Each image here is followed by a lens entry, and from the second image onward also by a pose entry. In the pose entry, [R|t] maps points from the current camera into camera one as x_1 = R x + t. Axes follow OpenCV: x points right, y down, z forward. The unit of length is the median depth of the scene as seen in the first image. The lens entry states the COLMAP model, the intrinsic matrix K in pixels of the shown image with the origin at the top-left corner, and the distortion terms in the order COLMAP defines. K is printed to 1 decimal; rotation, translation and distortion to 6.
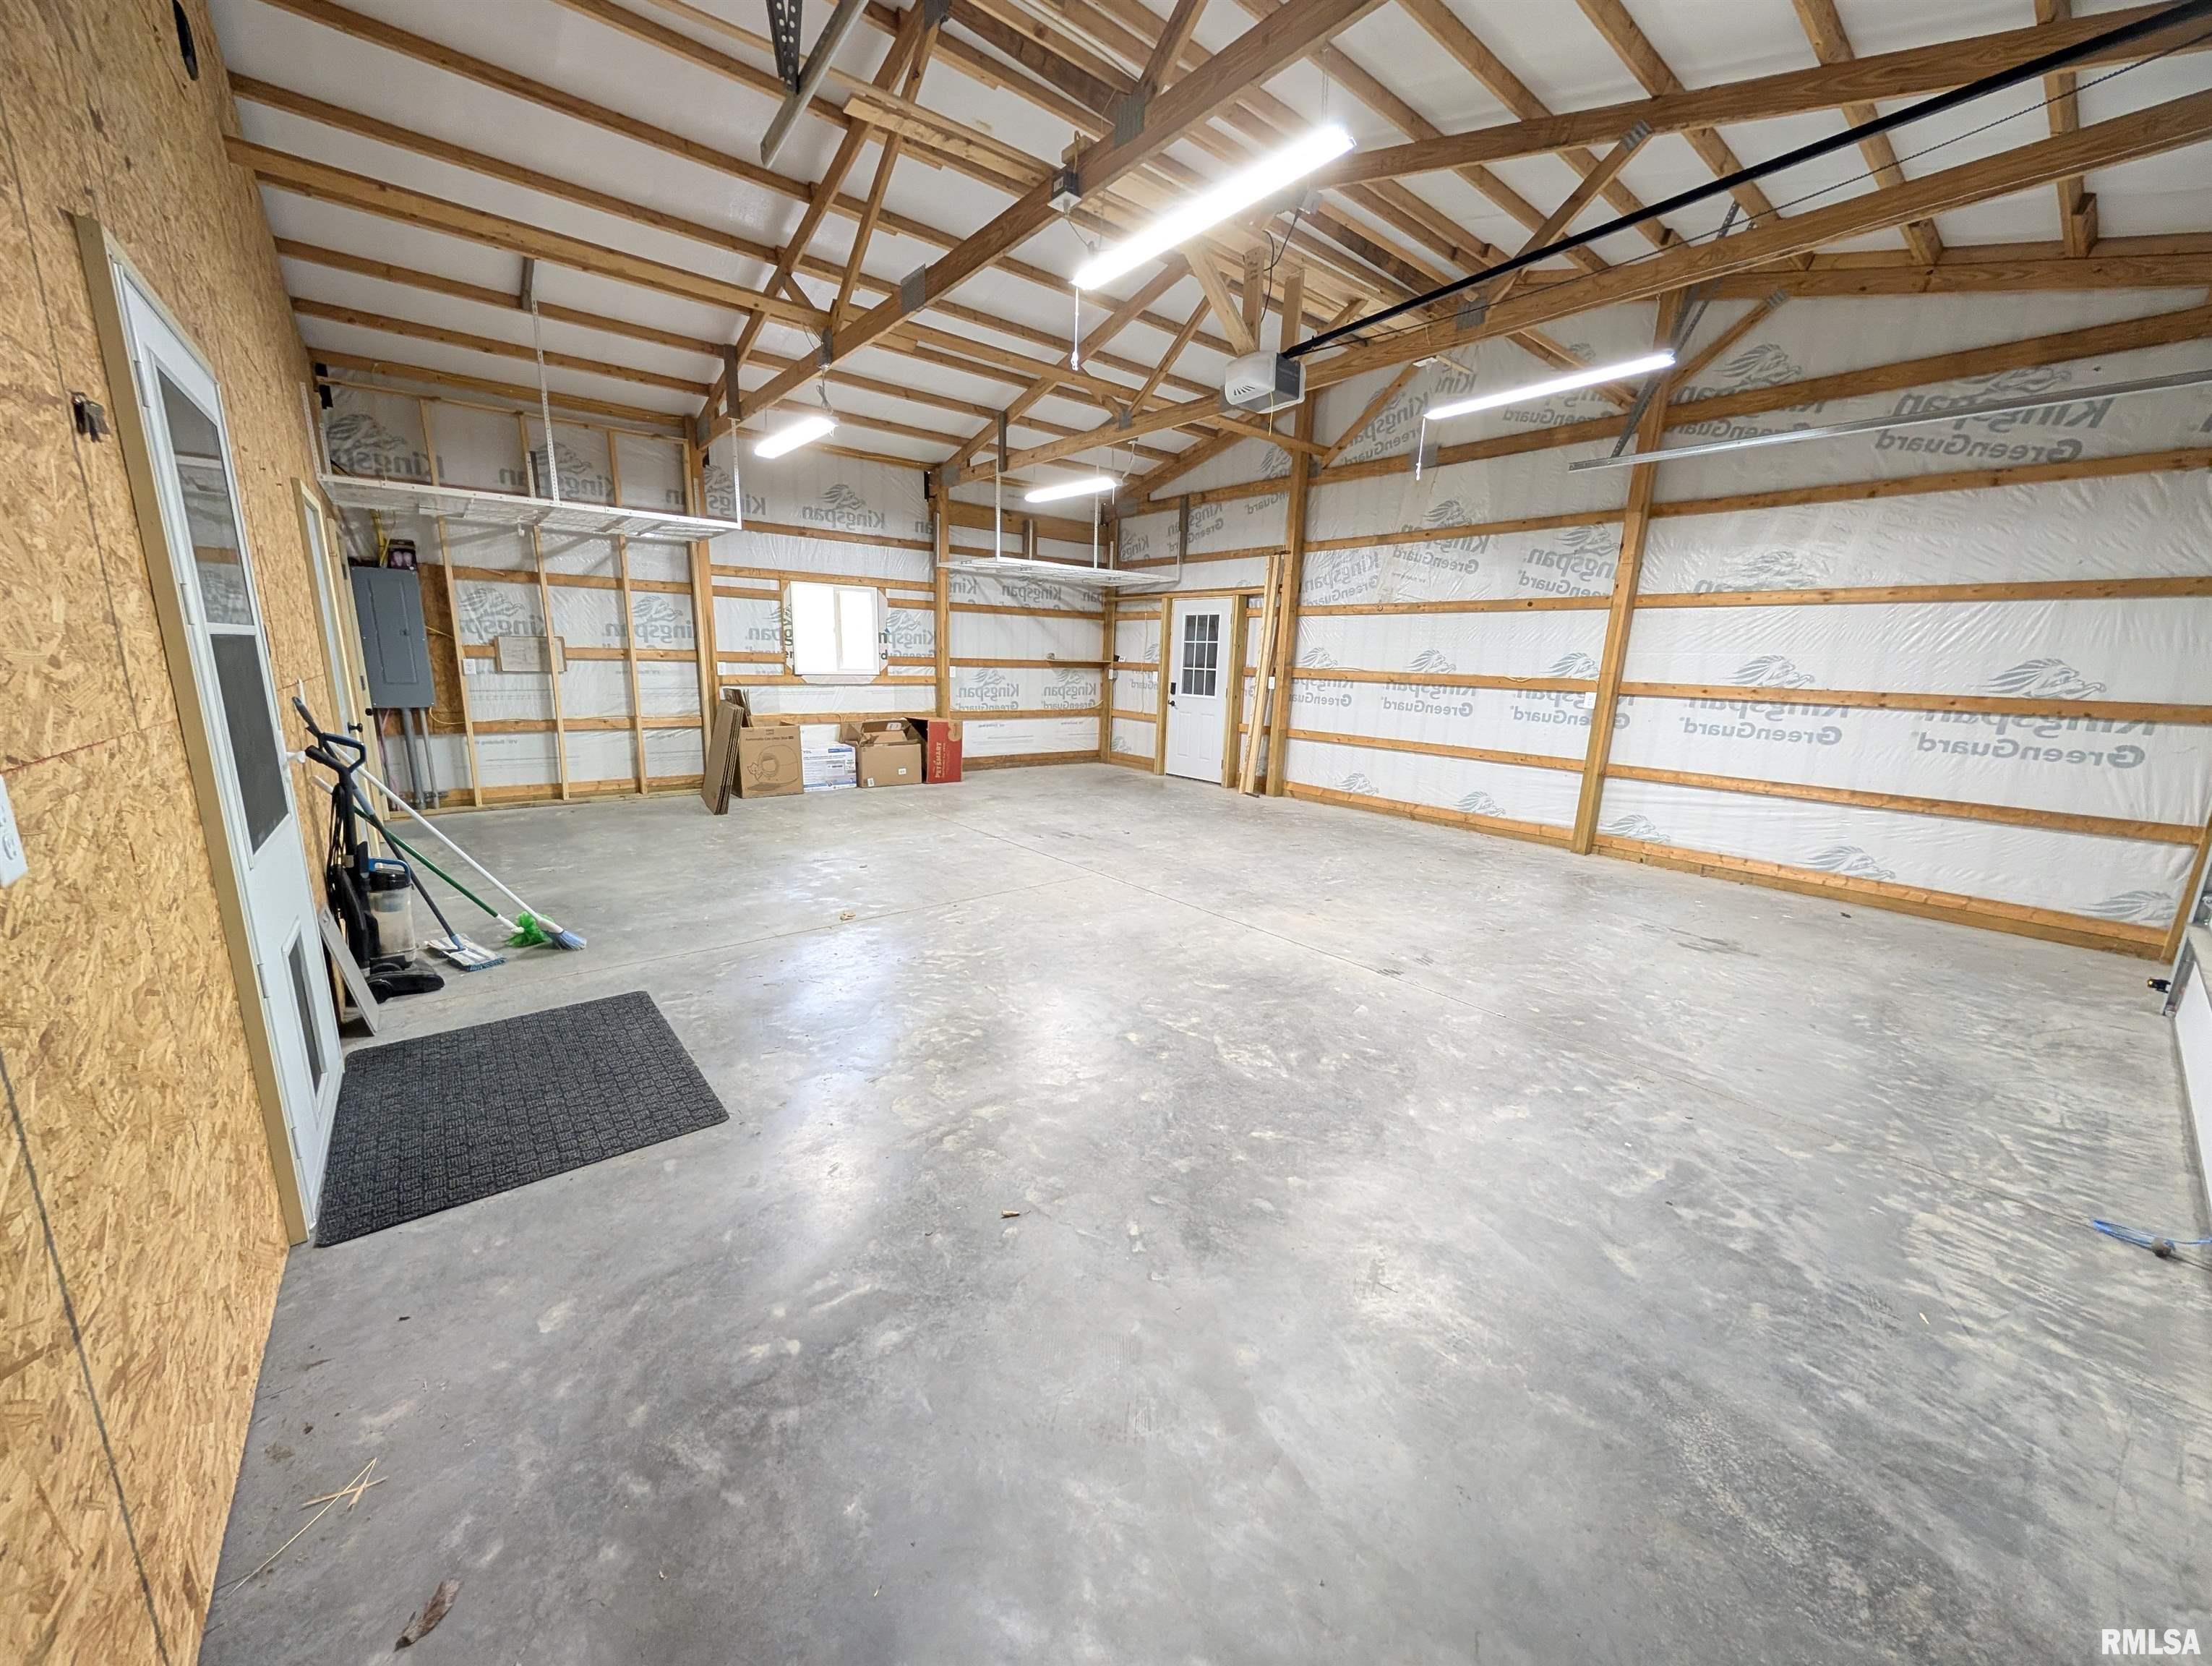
lens RADIAL K [[808.4, 0, 1094.8], [0, 808.4, 831.1], [0, 0, 1]] dist [-0.002902, 0.000794]
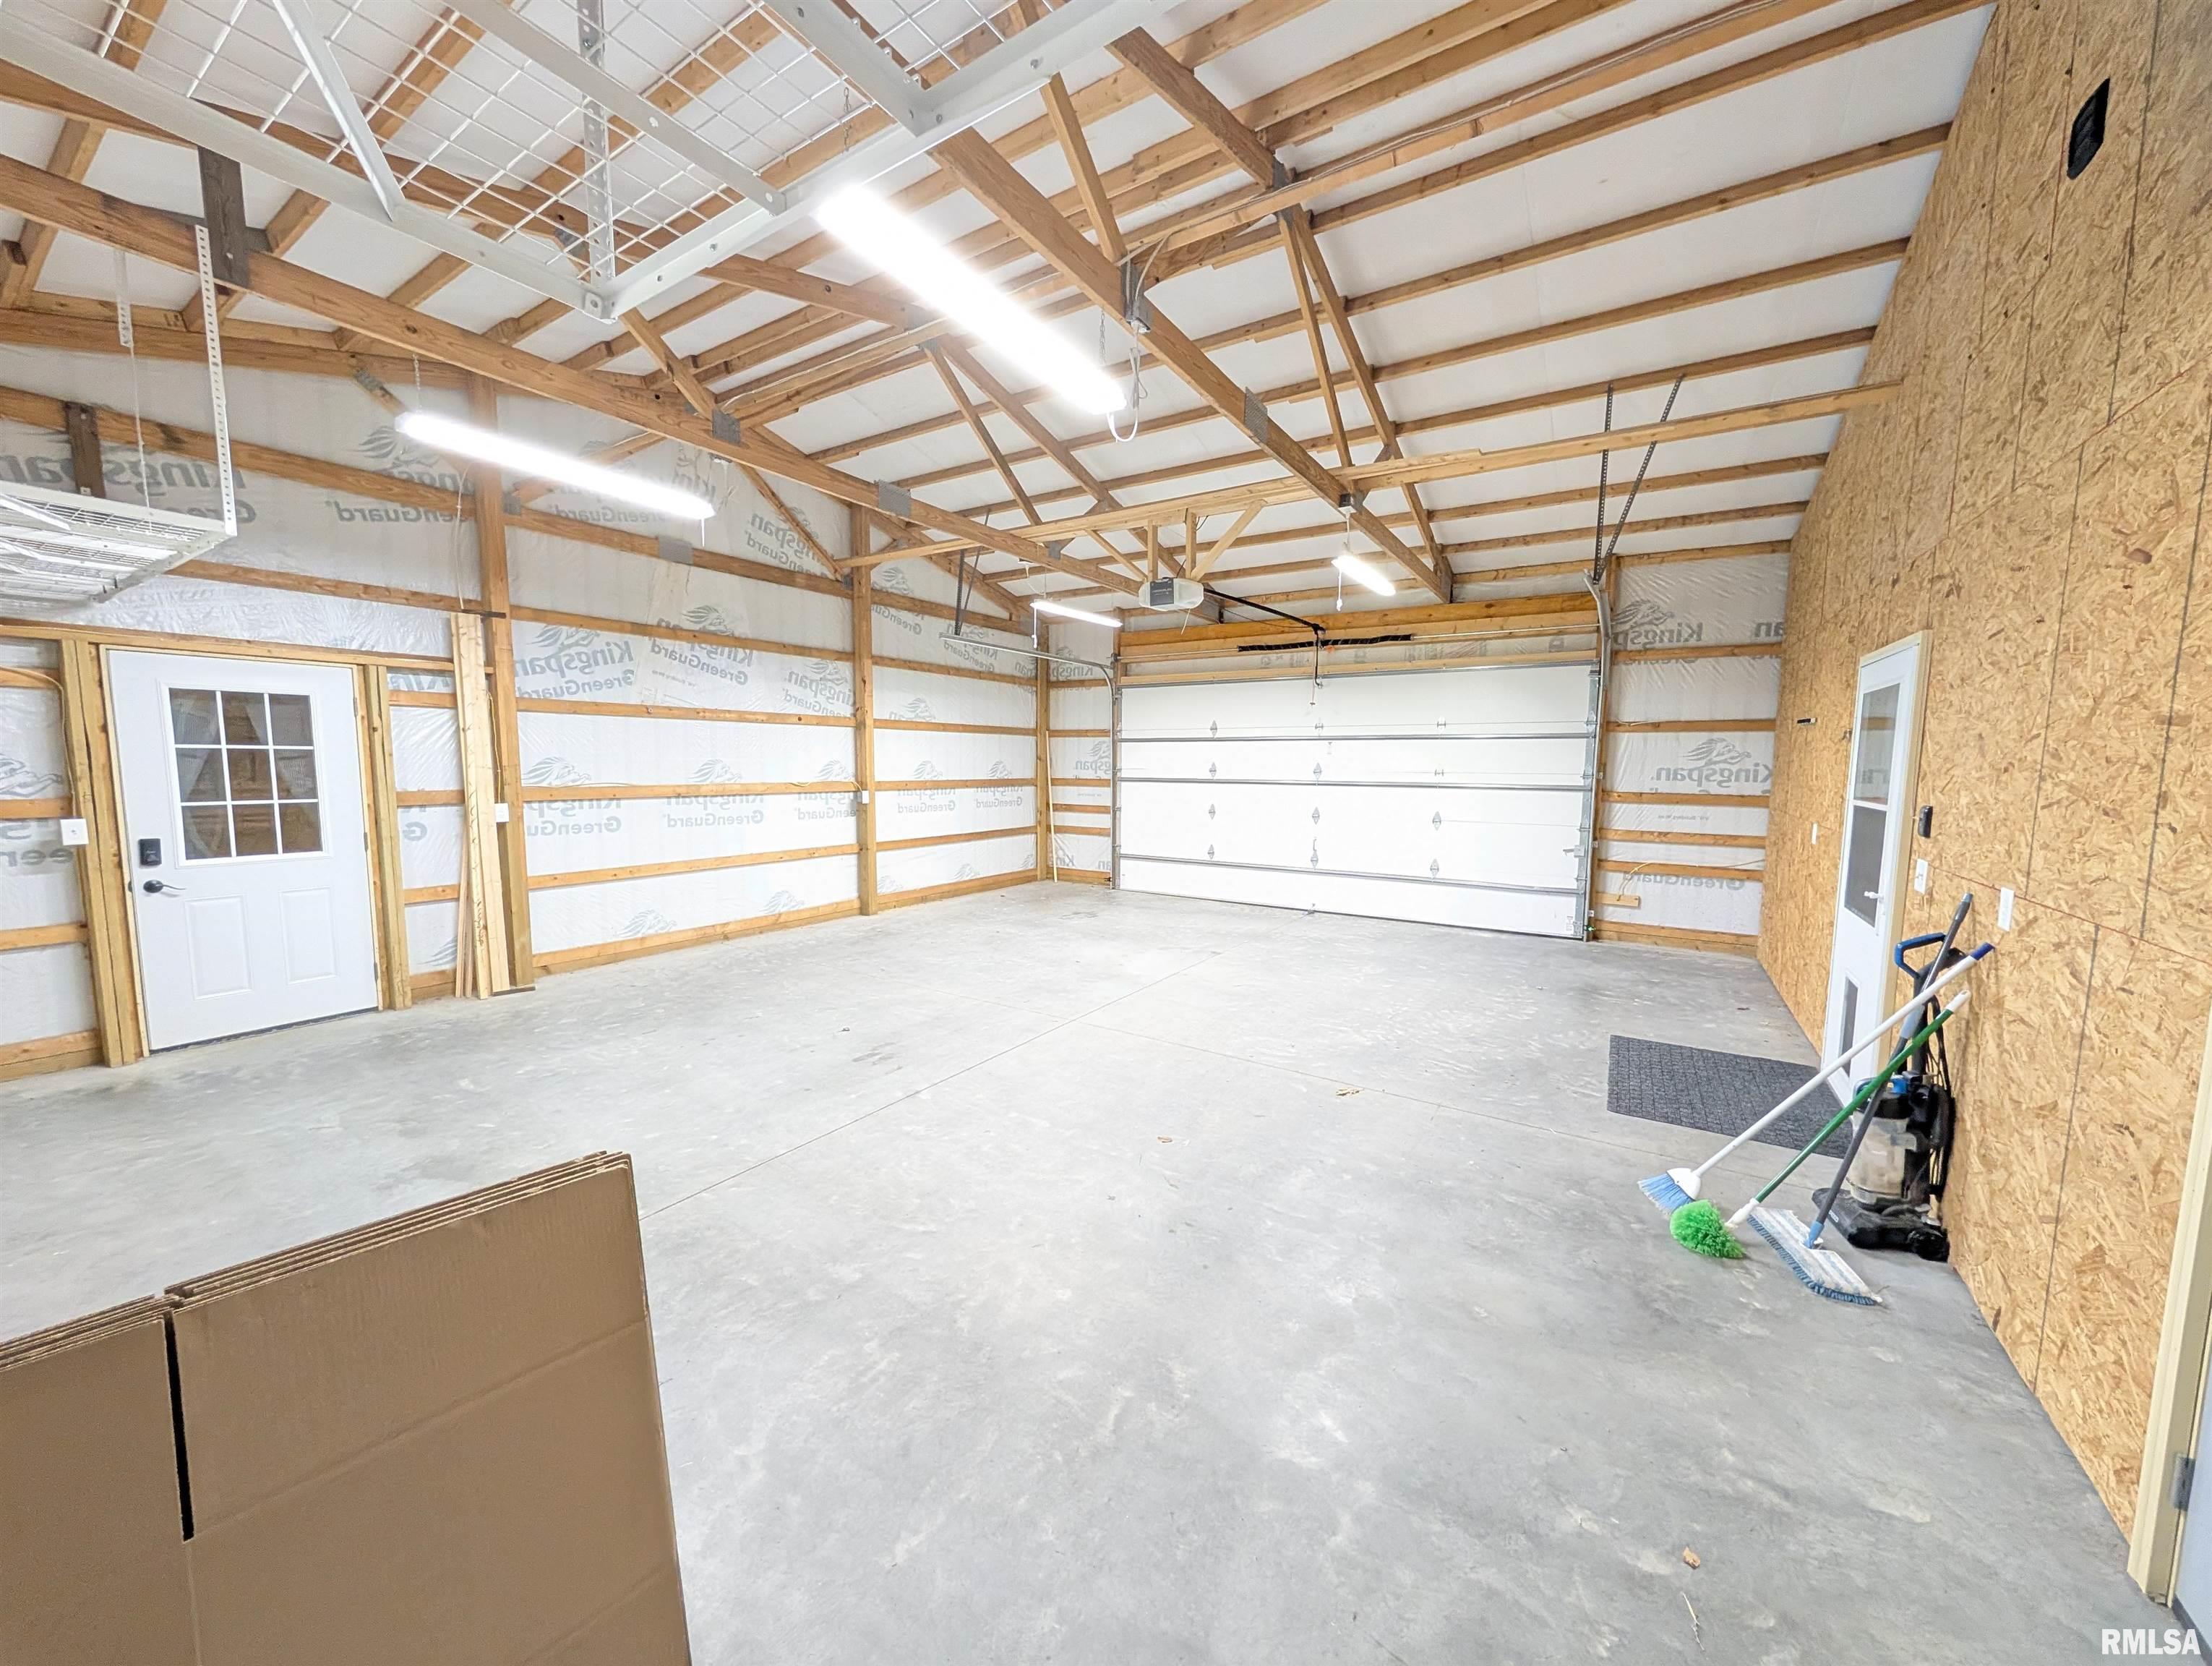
lens RADIAL K [[808.4, 0, 1102.5], [0, 808.4, 838.9], [0, 0, 1]] dist [-0.002902, 0.000794]
pose [[-0.308726, -0.125492, 0.942836, -0.686901], [0.182697, 0.964976, 0.188262, -0.255041], [-0.933440, 0.230374, -0.274986, 0.956364]]
